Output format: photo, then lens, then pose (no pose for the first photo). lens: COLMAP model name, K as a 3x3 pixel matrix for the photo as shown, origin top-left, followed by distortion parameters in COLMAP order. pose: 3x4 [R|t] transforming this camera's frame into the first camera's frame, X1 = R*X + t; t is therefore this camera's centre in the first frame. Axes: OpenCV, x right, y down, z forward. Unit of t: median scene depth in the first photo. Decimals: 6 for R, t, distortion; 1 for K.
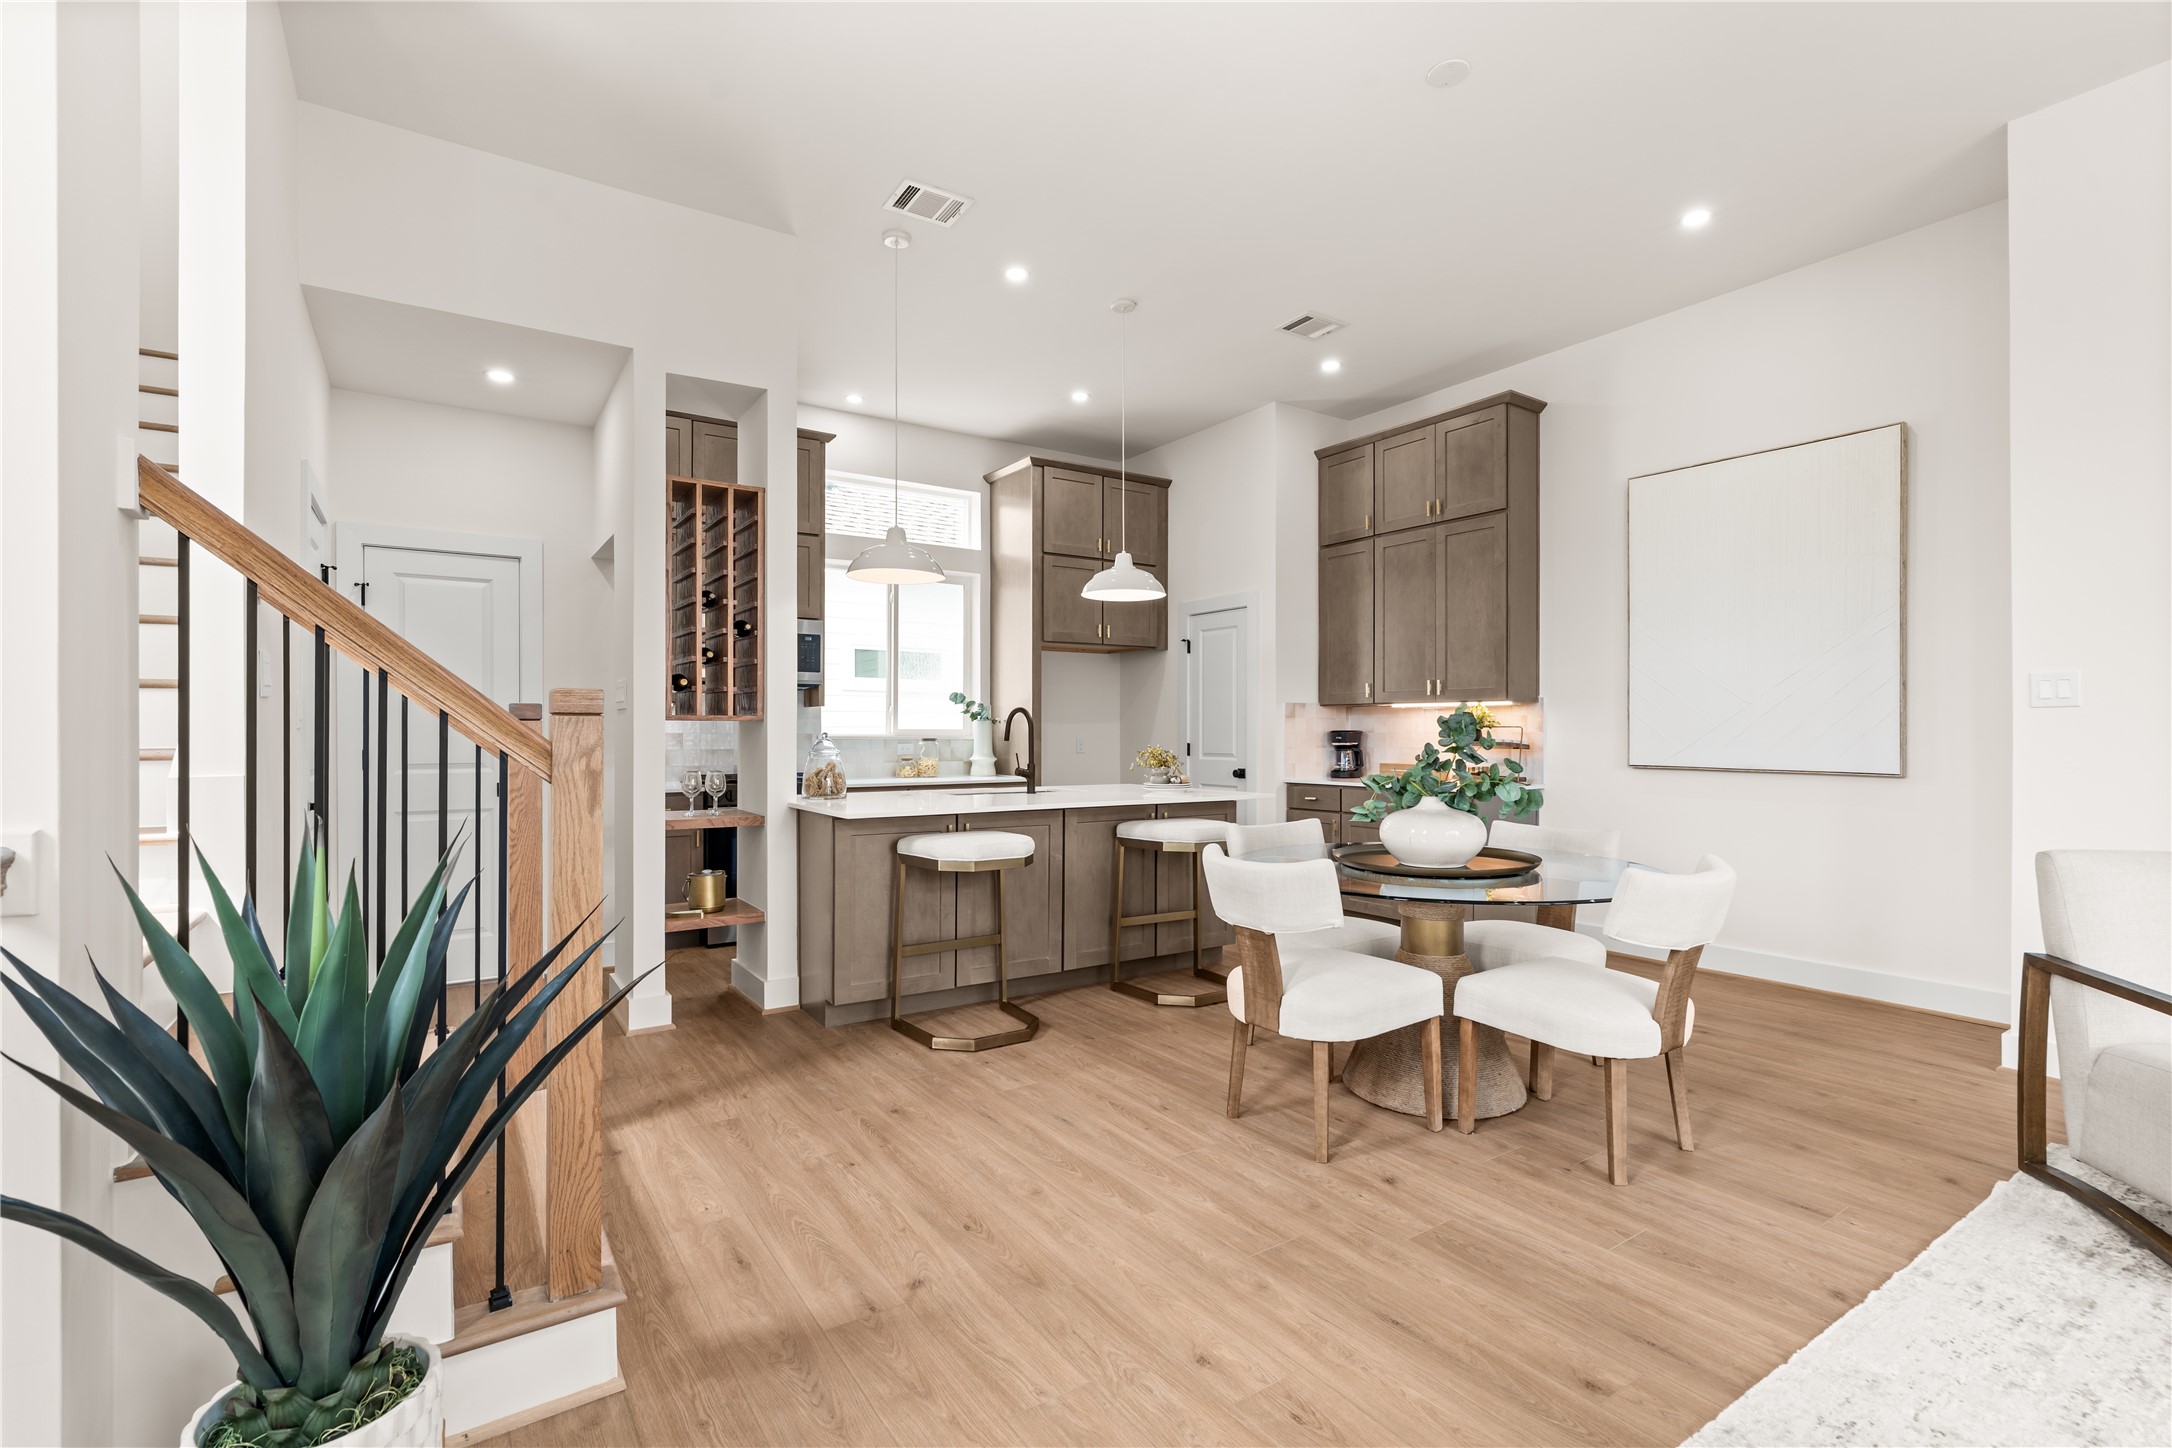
lens RADIAL K [[978.6, 0, 1087.7], [0, 978.6, 735.8], [0, 0, 1]] dist [-0.005603, 0.002153]
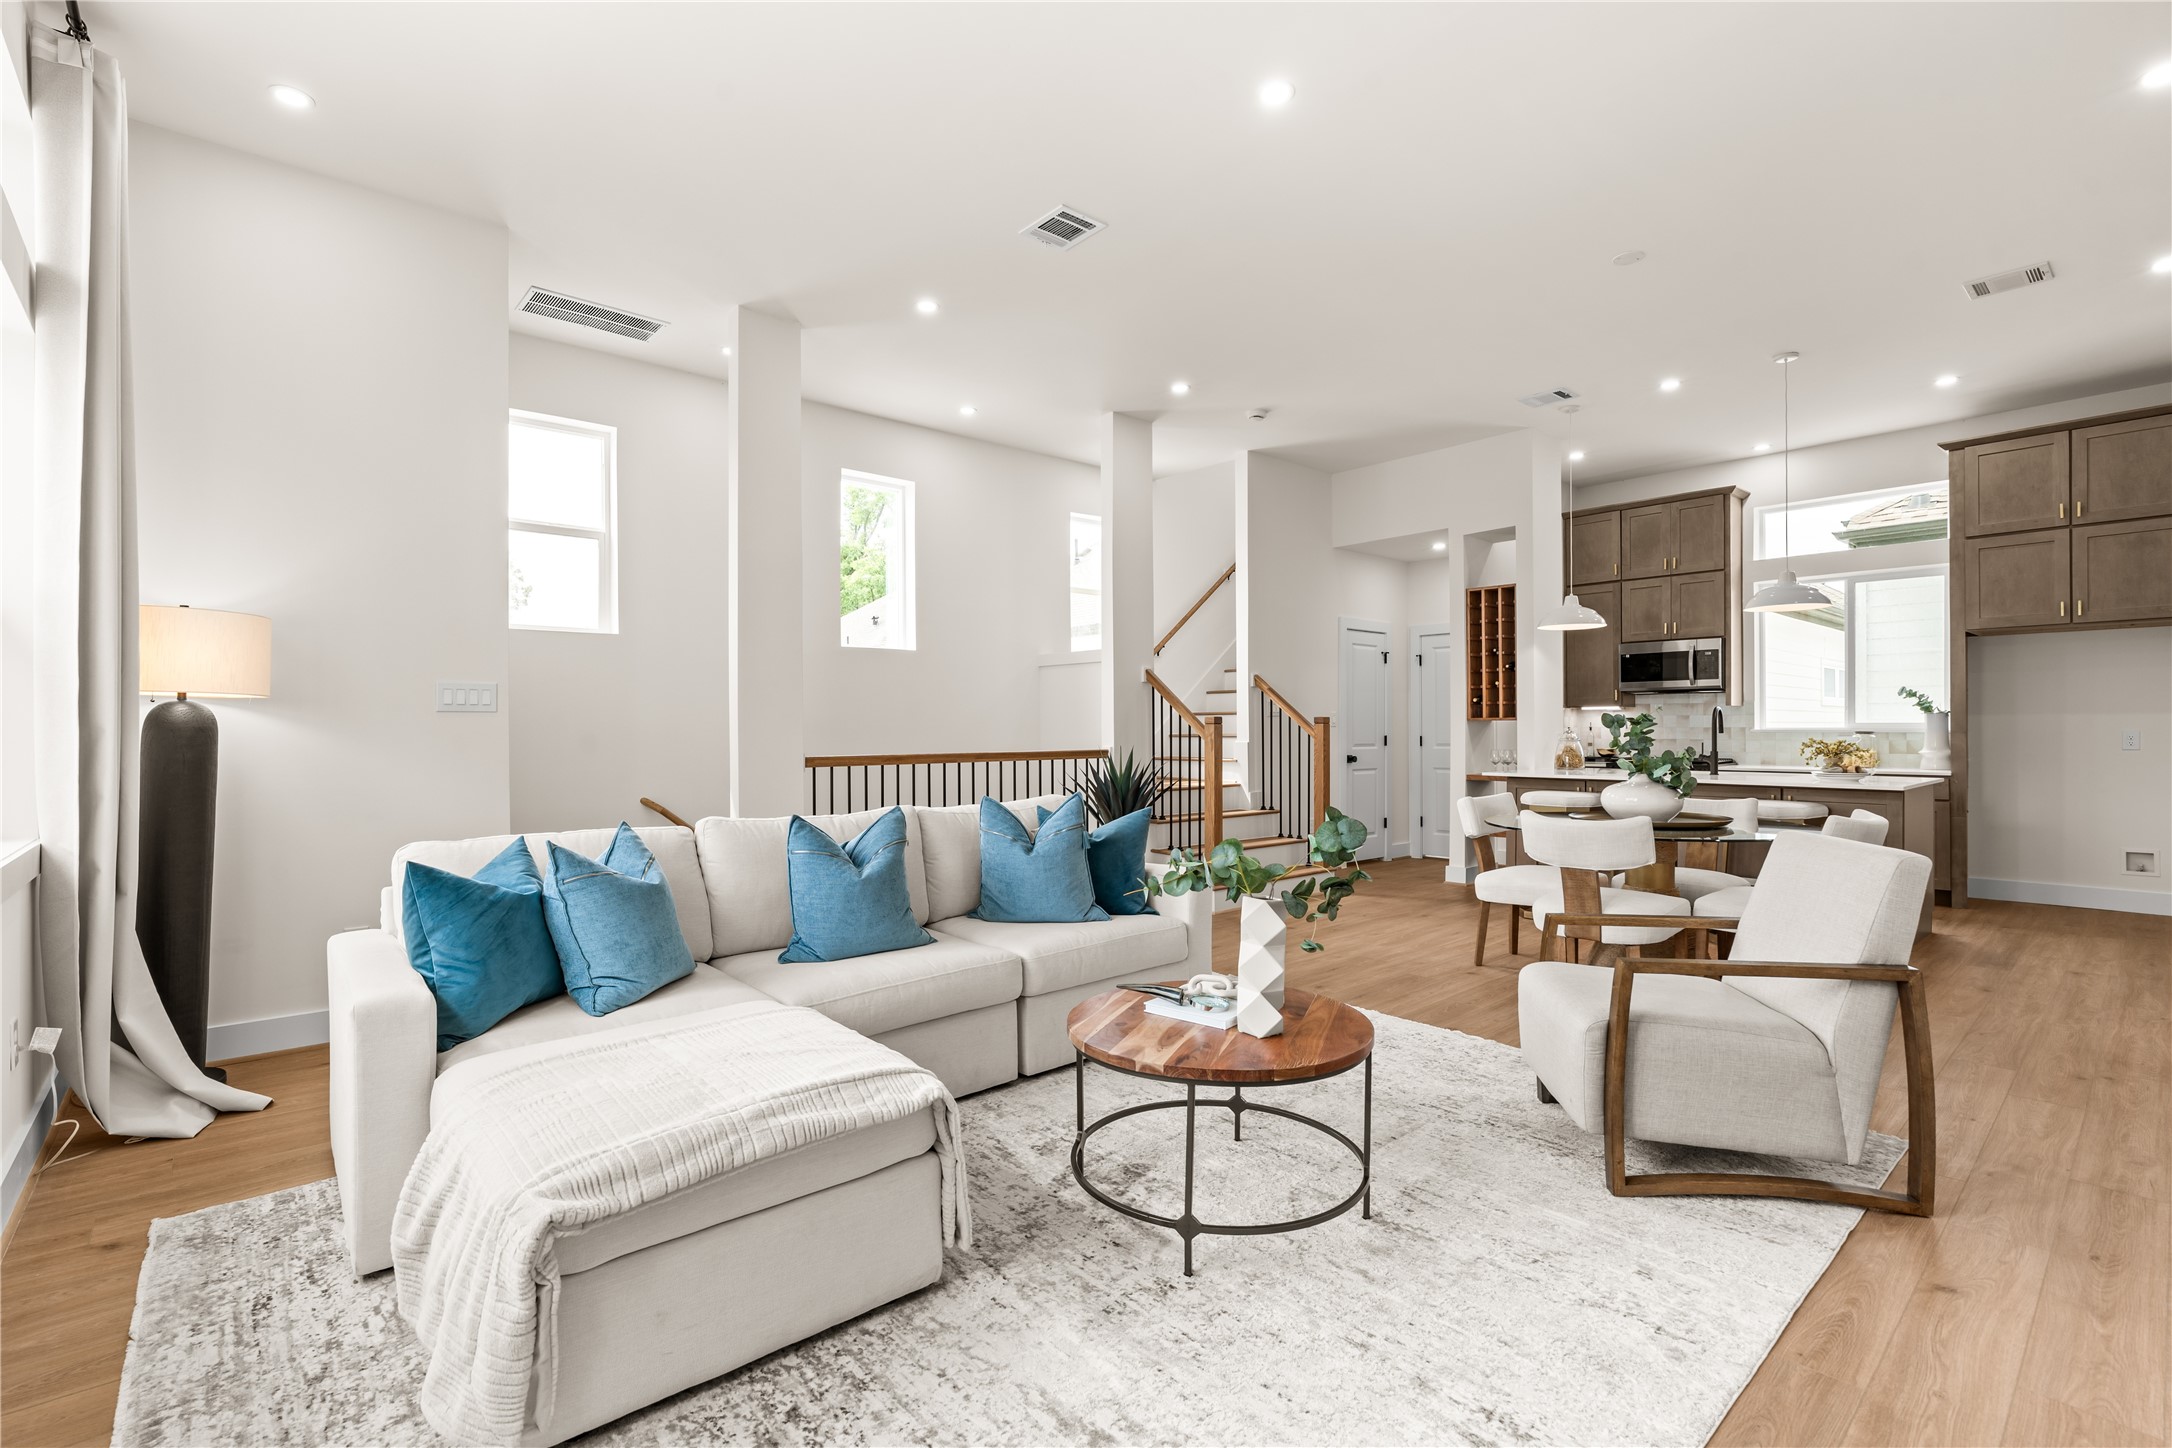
lens RADIAL K [[978.6, 0, 1083.9], [0, 978.6, 727.9], [0, 0, 1]] dist [-0.005603, 0.002153]
pose [[0.128947, -0.002425, -0.991649, 0.852465], [-0.000071, 0.999997, -0.002454, 0.001515], [0.991652, 0.000387, 0.128946, 0.022164]]
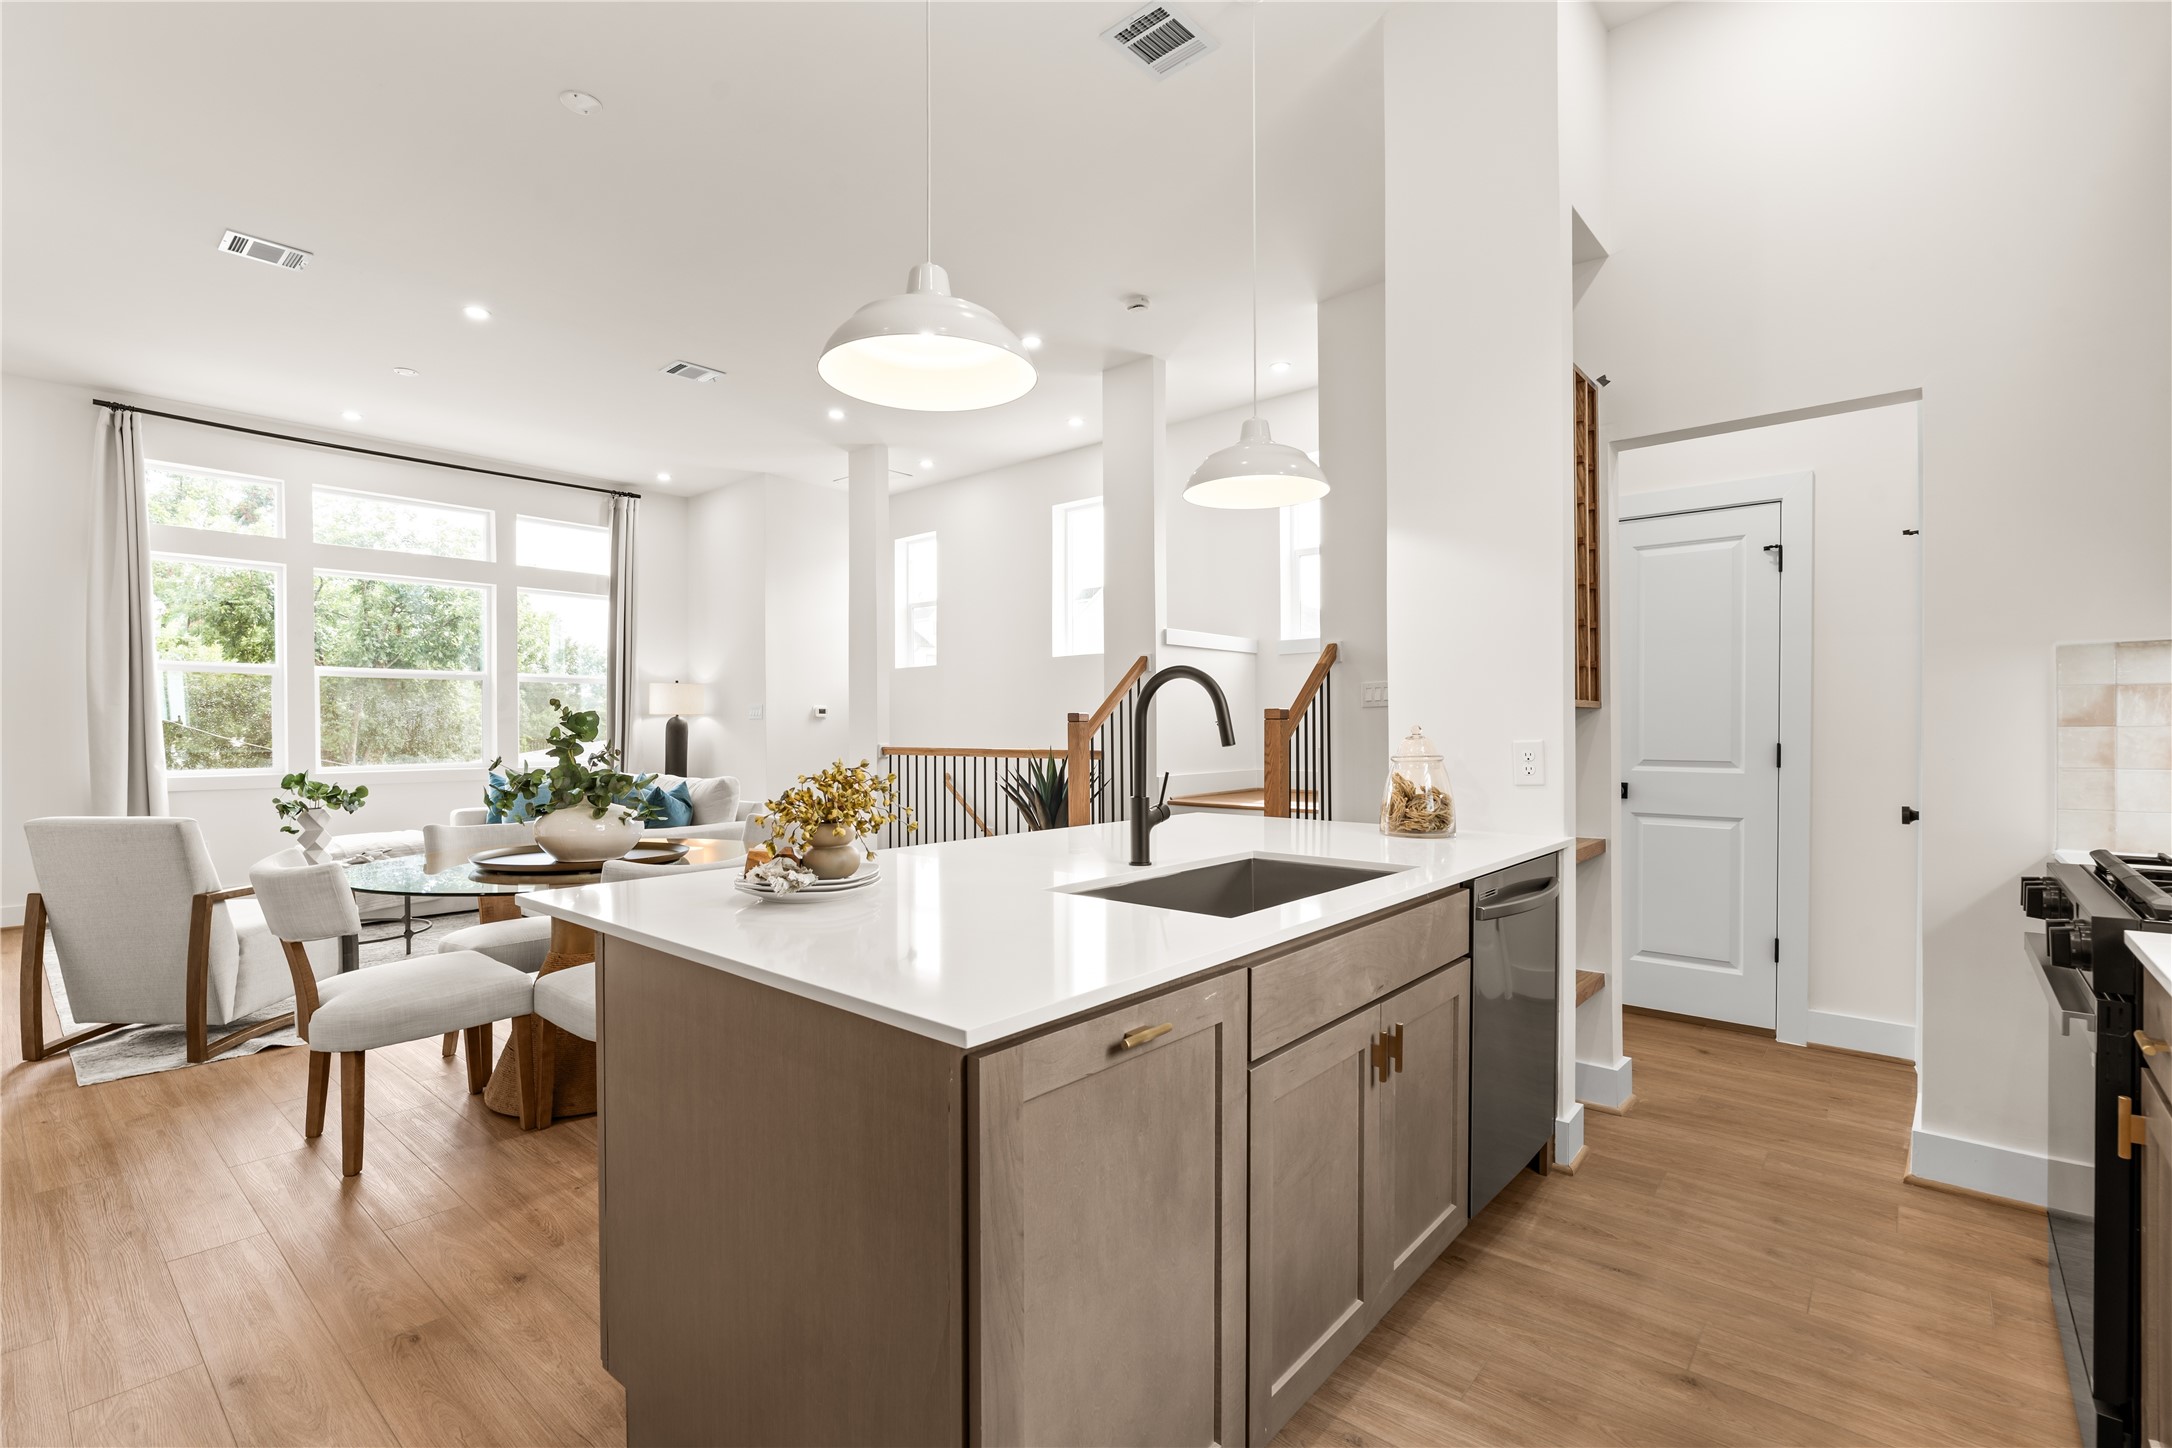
lens RADIAL K [[978.6, 0, 1100.4], [0, 978.6, 734.4], [0, 0, 1]] dist [-0.005603, 0.002153]
pose [[-0.961969, 0.004617, -0.273121, 0.061259], [0.002123, 0.999953, 0.009427, -0.002938], [0.273152, 0.008488, -0.961933, 1.105004]]
